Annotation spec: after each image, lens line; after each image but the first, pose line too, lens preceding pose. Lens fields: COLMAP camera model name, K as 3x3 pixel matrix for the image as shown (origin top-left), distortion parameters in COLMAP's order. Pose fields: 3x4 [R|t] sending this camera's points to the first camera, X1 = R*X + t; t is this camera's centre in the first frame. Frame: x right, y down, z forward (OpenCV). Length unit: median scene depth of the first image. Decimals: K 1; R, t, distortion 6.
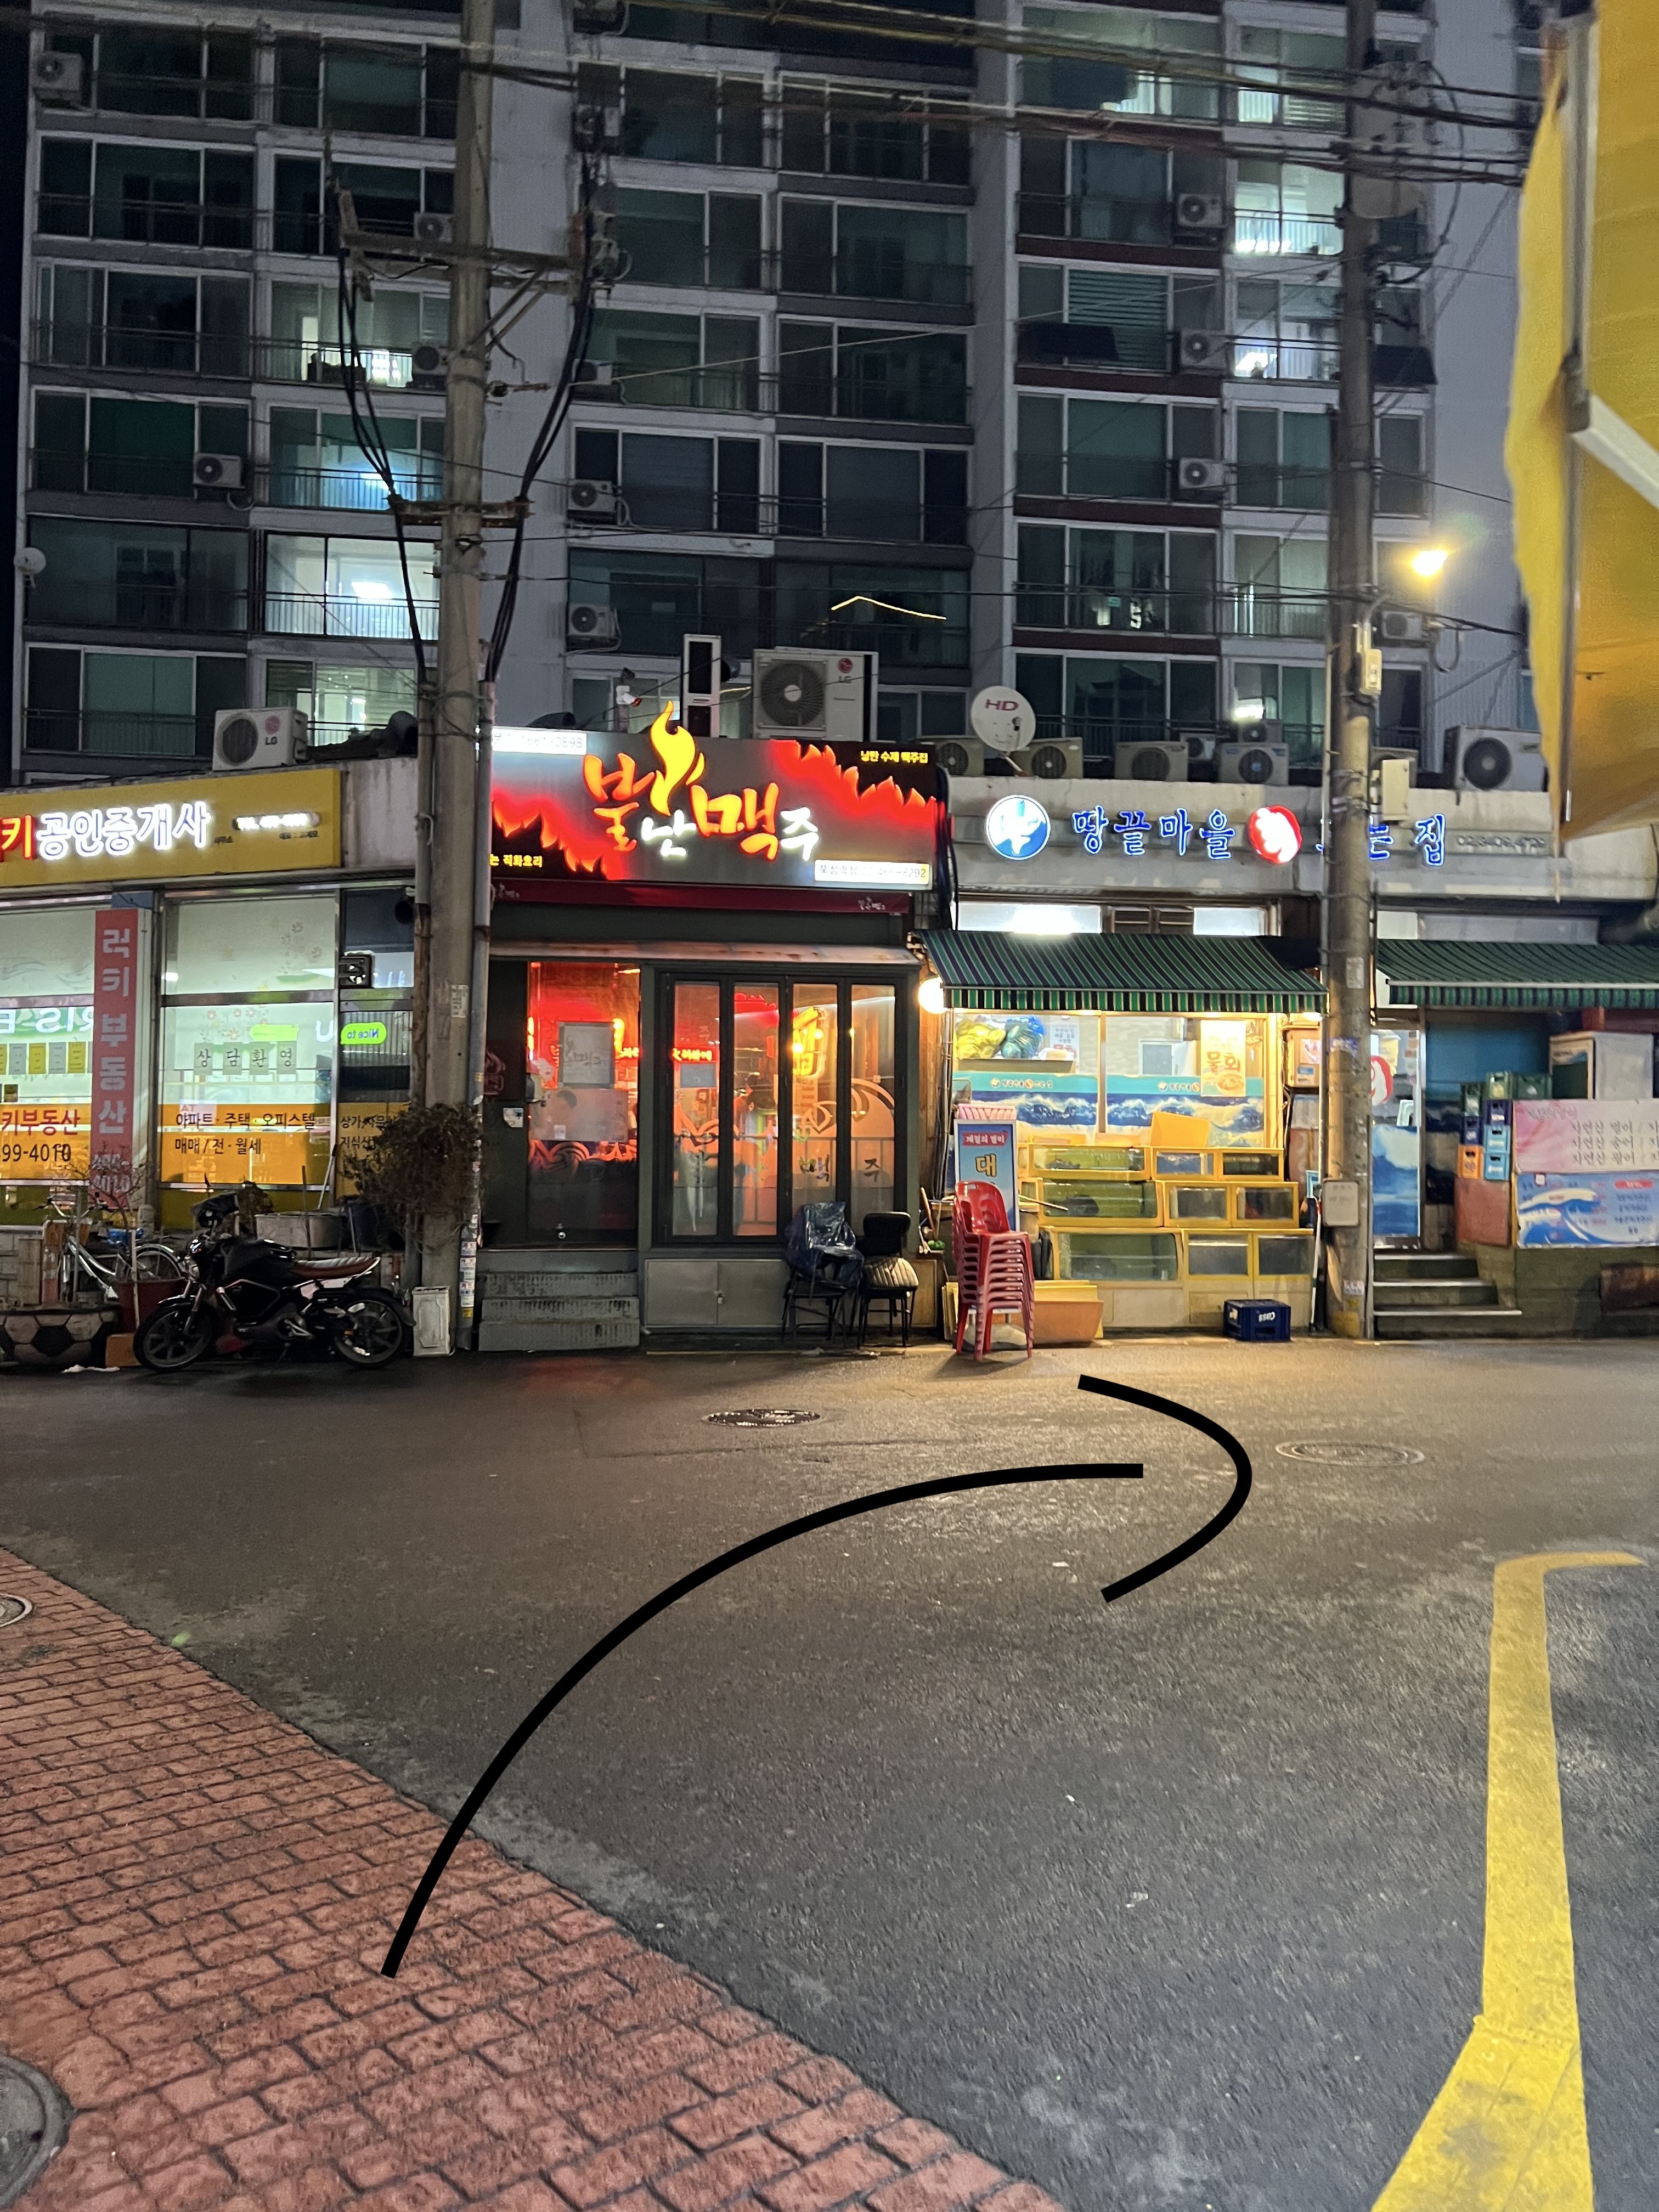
lens RADIAL K [[1680.7, 0, 829.5], [0, 1680.7, 1106.0], [0, 0, 1]] dist [0.005210, -0.004426]
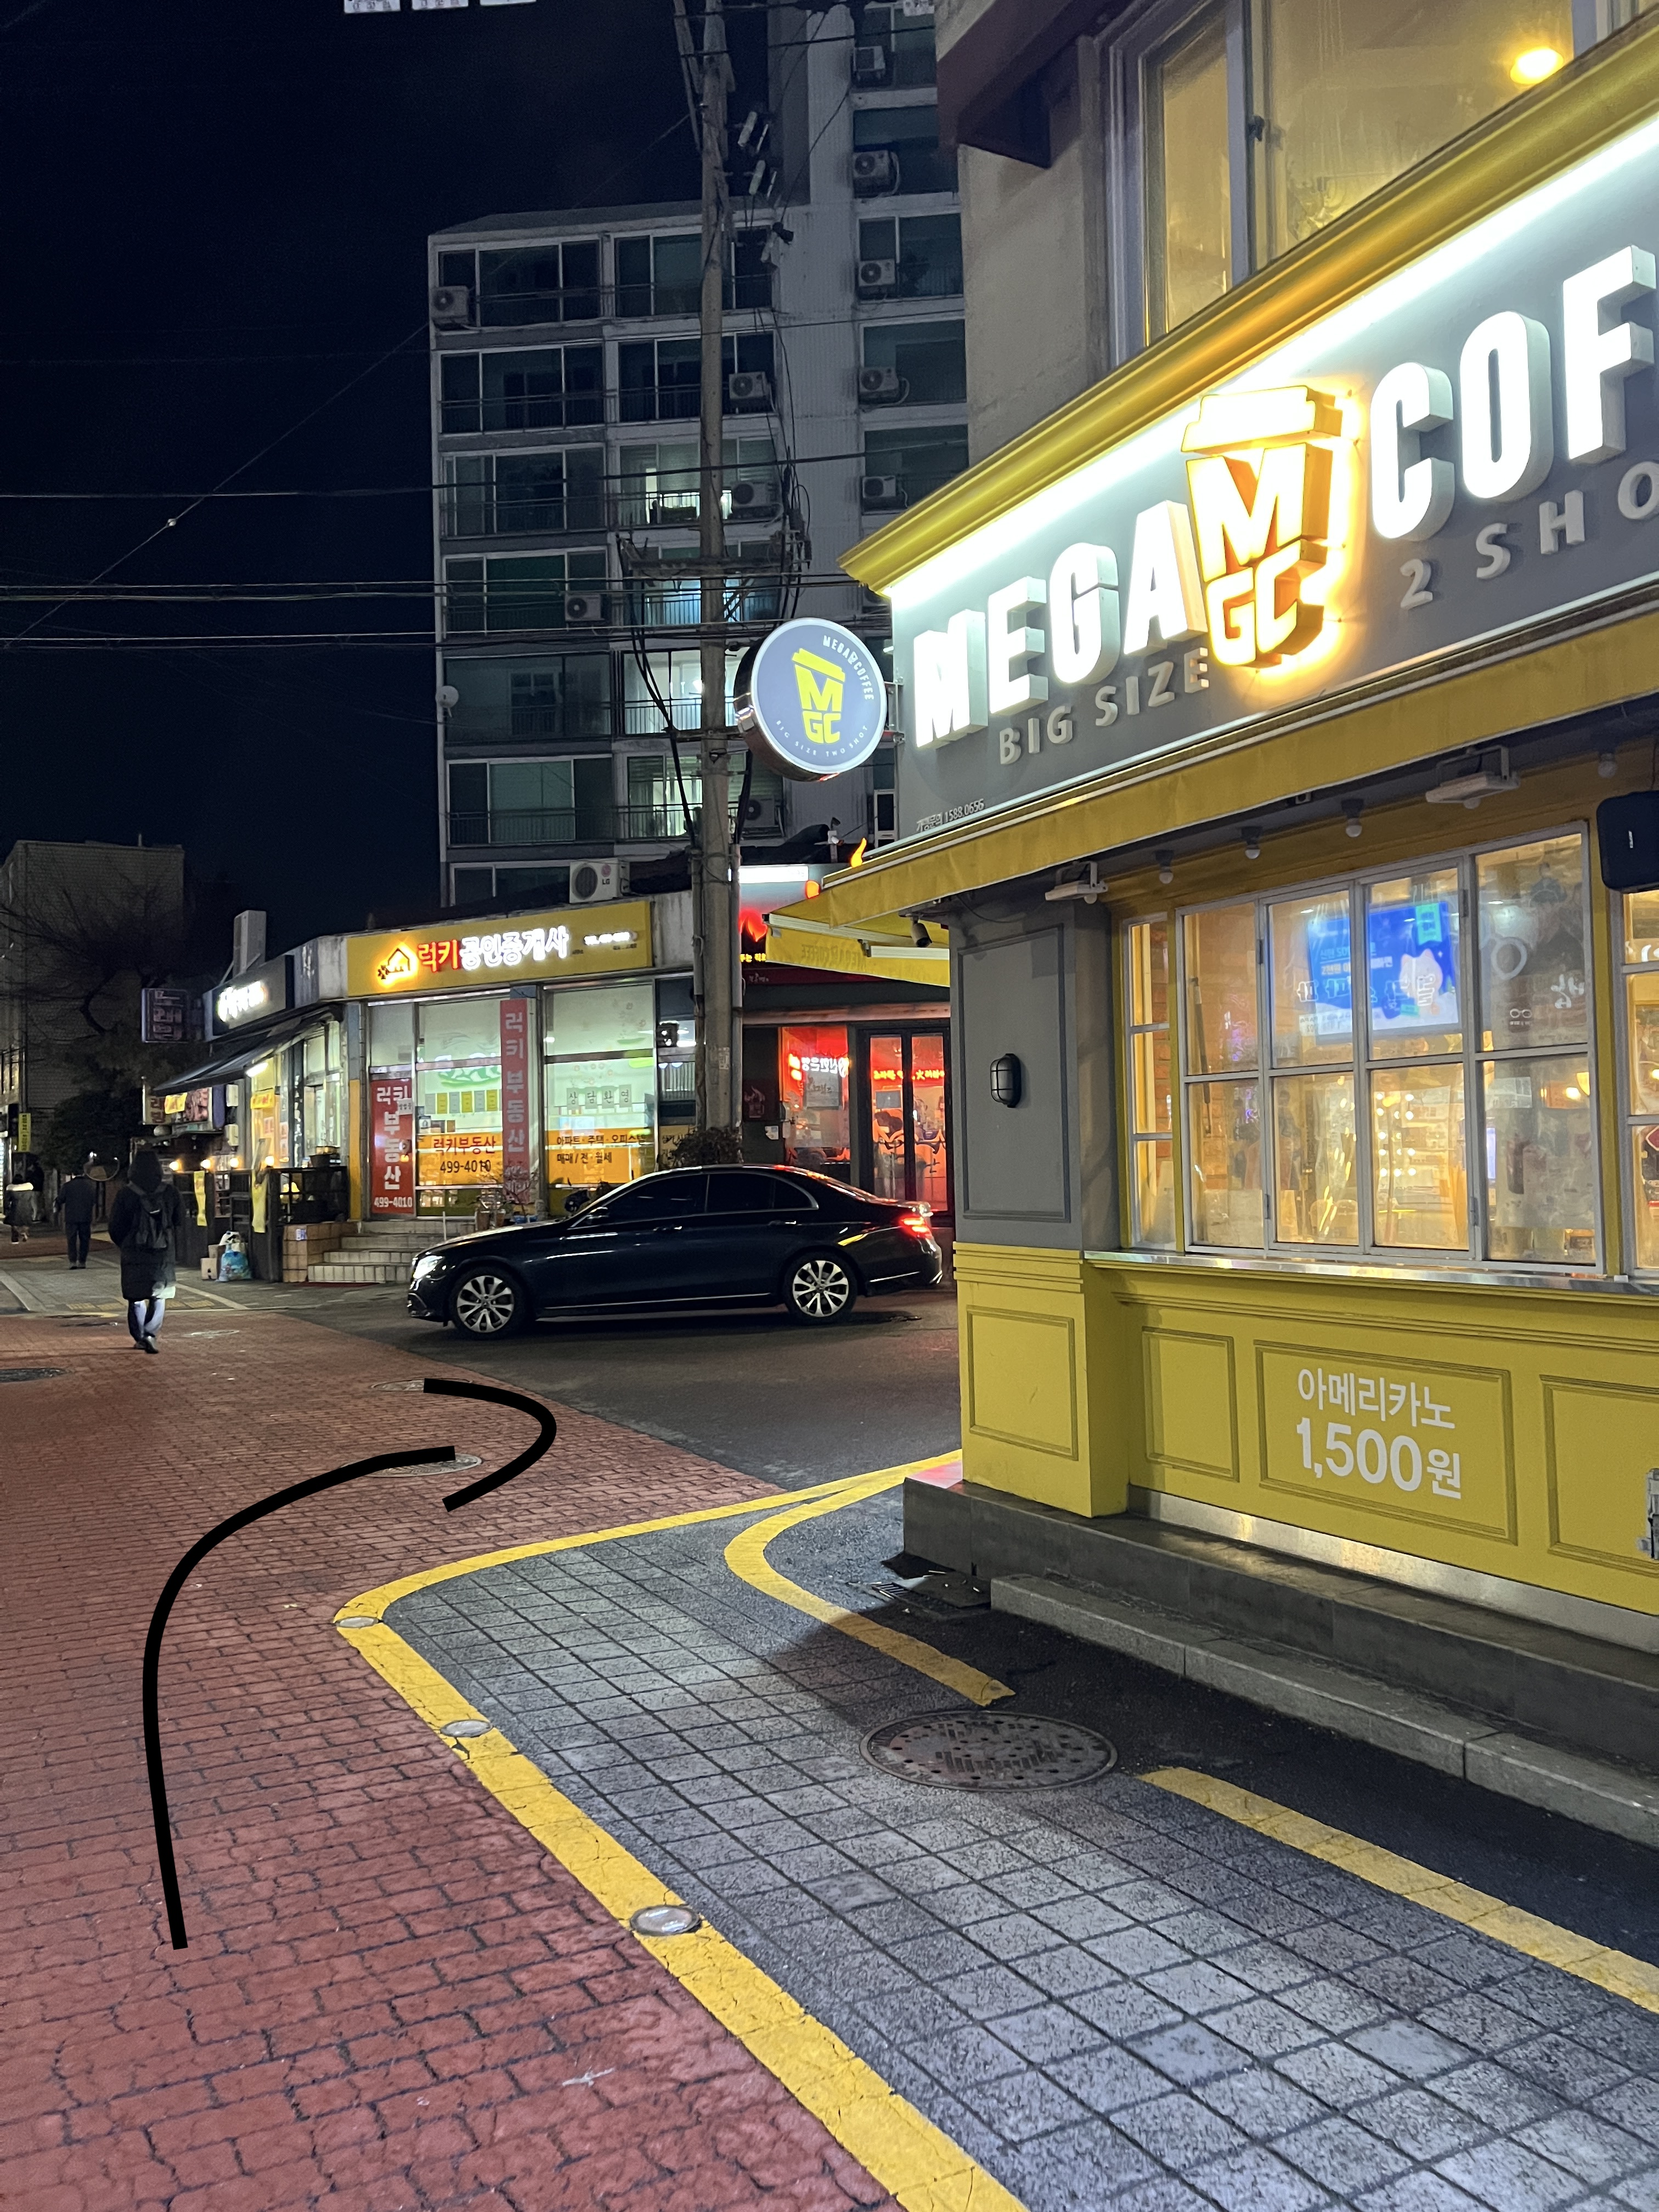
lens RADIAL K [[1680.7, 0, 829.5], [0, 1680.7, 1106.0], [0, 0, 1]] dist [0.005210, -0.004426]
pose [[0.973026, -0.037386, -0.227644, 0.174972], [0.038957, 0.999238, 0.002408, -0.016485], [0.227380, -0.011212, 0.973741, -0.365215]]
